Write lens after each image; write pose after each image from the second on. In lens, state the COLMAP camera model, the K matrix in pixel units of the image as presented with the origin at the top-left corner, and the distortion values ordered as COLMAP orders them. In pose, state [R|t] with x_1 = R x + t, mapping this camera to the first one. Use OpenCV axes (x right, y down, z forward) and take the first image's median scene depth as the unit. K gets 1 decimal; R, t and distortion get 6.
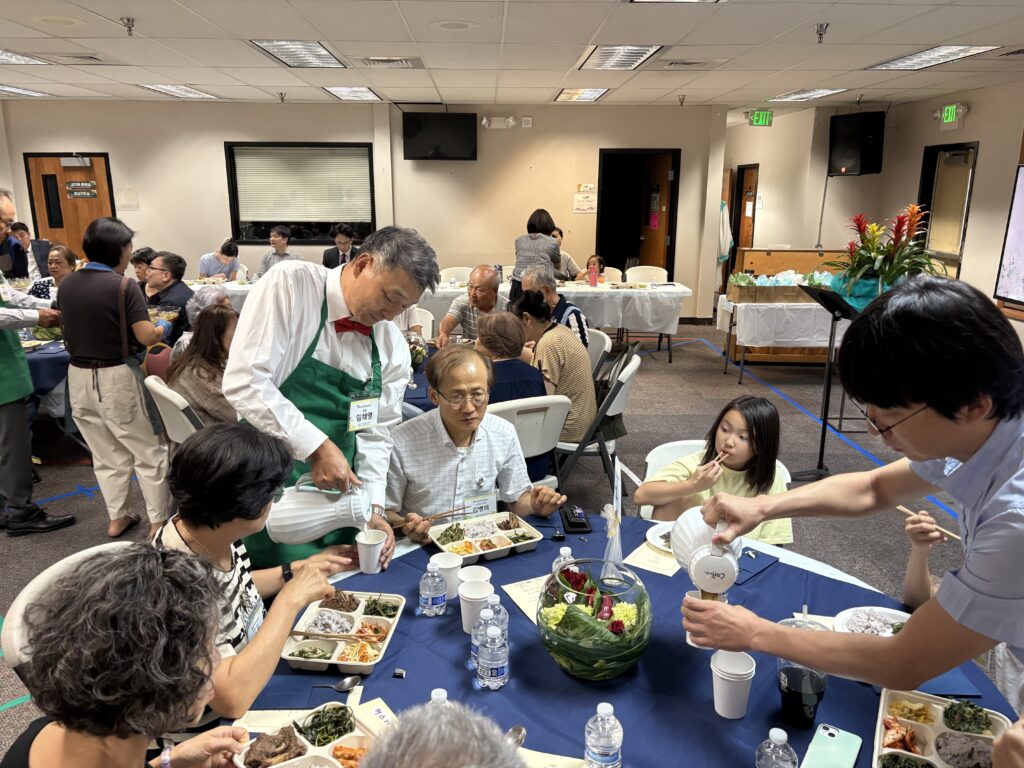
lens RADIAL K [[791.2, 0, 510.6], [0, 791.2, 385.1], [0, 0, 1]] dist [0.007999, -0.027816]
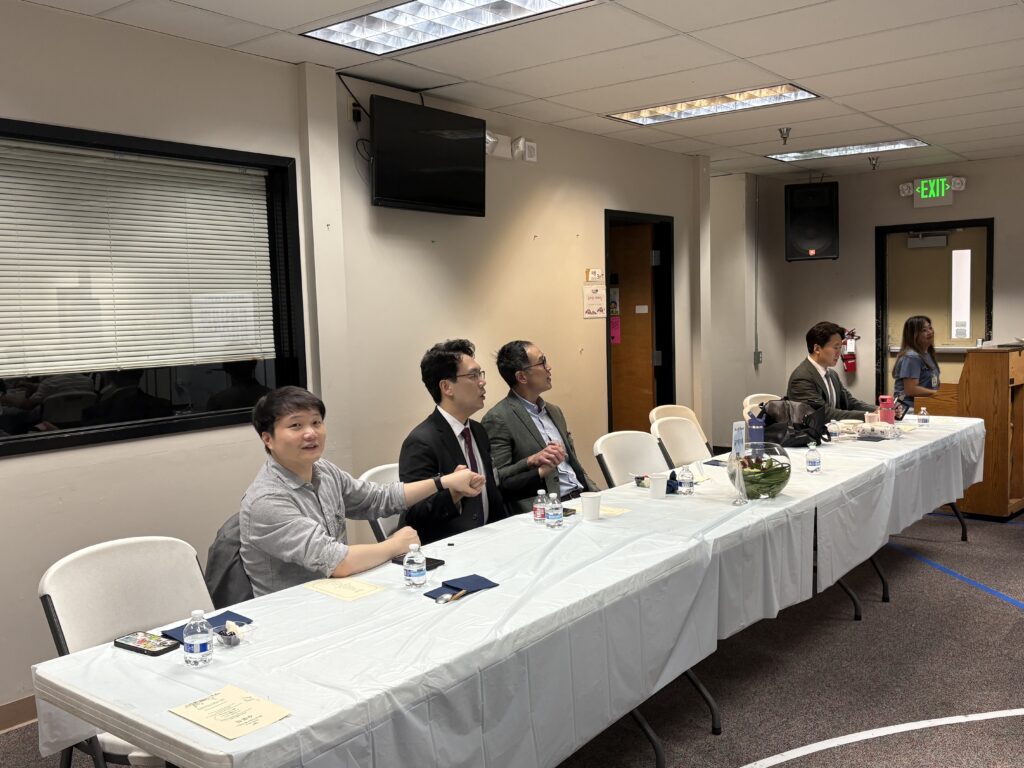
lens RADIAL K [[937.2, 0, 511.8], [0, 937.2, 383.3], [0, 0, 1]] dist [0.013320, 0.000000]
pose [[0.635213, -0.080786, 0.768101, -0.470655], [0.215610, 0.973524, -0.075916, -0.136314], [-0.741632, 0.213833, 0.635813, 0.639005]]
